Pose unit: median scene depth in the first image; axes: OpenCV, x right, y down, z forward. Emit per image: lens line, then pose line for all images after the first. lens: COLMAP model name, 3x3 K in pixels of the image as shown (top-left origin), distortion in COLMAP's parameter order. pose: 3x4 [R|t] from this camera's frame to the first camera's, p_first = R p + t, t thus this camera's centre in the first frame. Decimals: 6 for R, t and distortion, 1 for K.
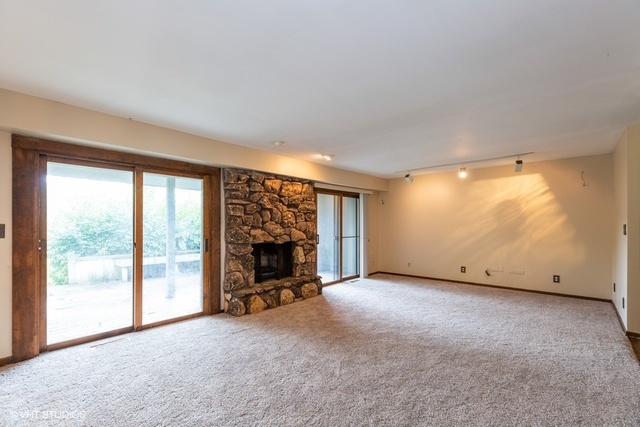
lens RADIAL K [[283.4, 0, 317.1], [0, 283.4, 223.6], [0, 0, 1]] dist [0.001473, 0.000964]
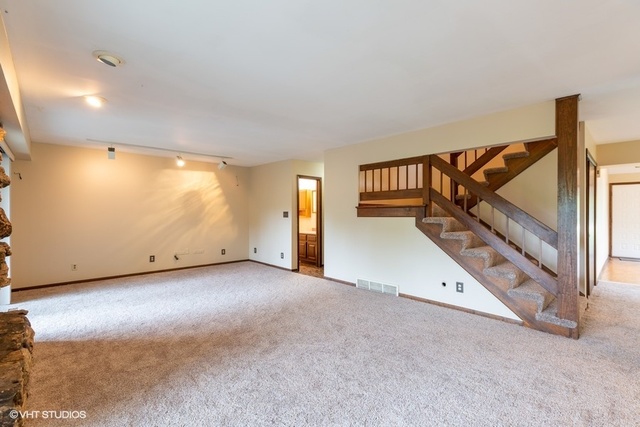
lens RADIAL K [[283.4, 0, 319.1], [0, 283.4, 213.7], [0, 0, 1]] dist [0.001473, 0.000964]
pose [[0.105110, -0.005200, 0.994447, -0.434262], [-0.000350, 0.999986, 0.005266, 0.004629], [-0.994461, -0.000901, 0.105106, 0.381790]]
